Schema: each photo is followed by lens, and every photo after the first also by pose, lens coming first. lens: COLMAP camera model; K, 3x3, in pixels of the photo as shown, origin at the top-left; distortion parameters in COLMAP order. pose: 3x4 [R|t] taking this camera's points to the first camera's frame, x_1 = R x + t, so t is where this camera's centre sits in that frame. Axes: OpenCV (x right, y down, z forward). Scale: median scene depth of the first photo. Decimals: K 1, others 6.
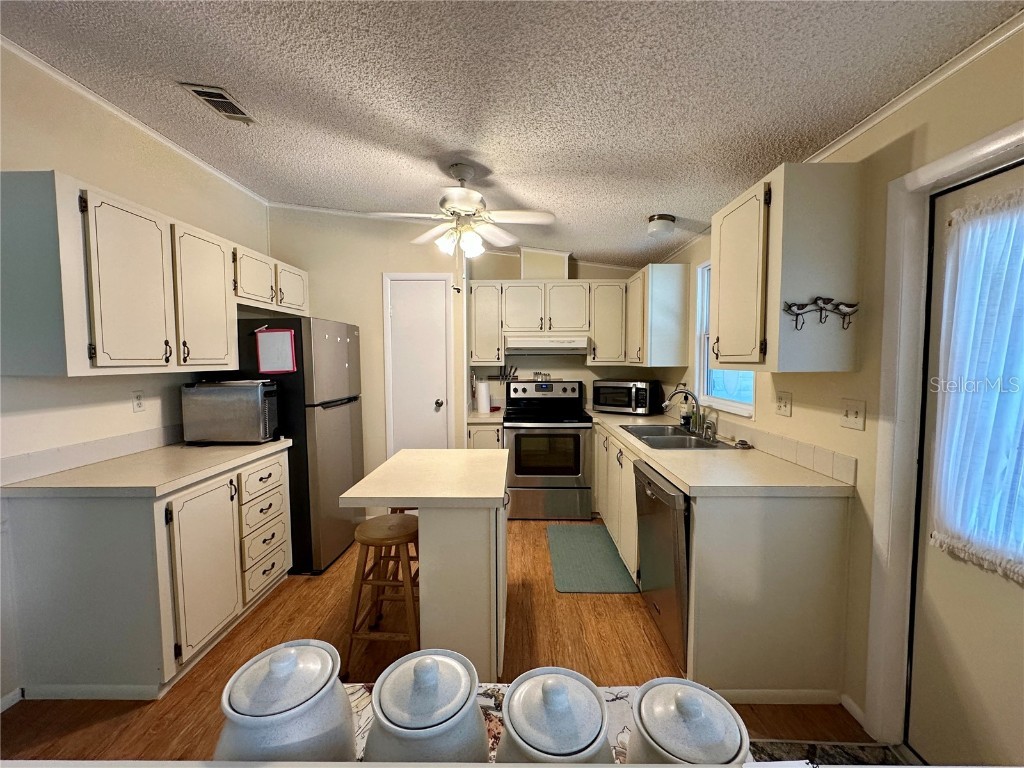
lens RADIAL K [[410.4, 0, 512.0], [0, 410.4, 384.0], [0, 0, 1]] dist [-0.000209, -0.000033]
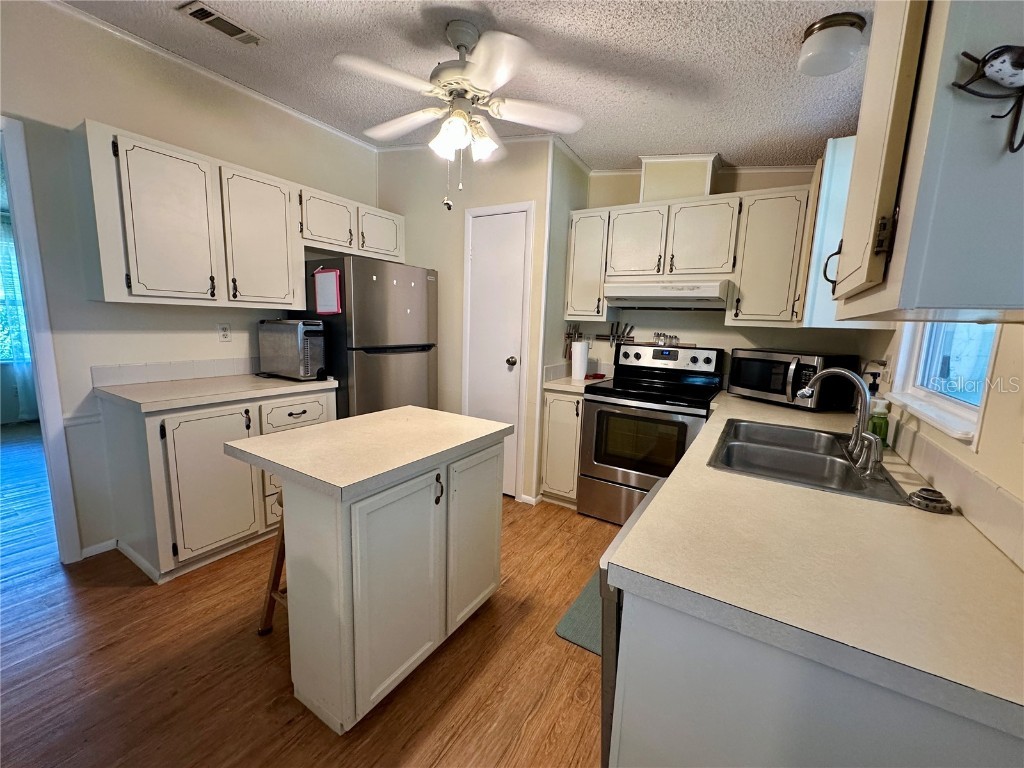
lens RADIAL K [[410.4, 0, 512.0], [0, 410.4, 384.0], [0, 0, 1]] dist [-0.000209, -0.000033]
pose [[0.857097, 0.111406, -0.502965, 0.325090], [-0.070206, 0.992488, 0.100197, 0.010341], [0.510349, -0.050567, 0.858479, 0.337693]]
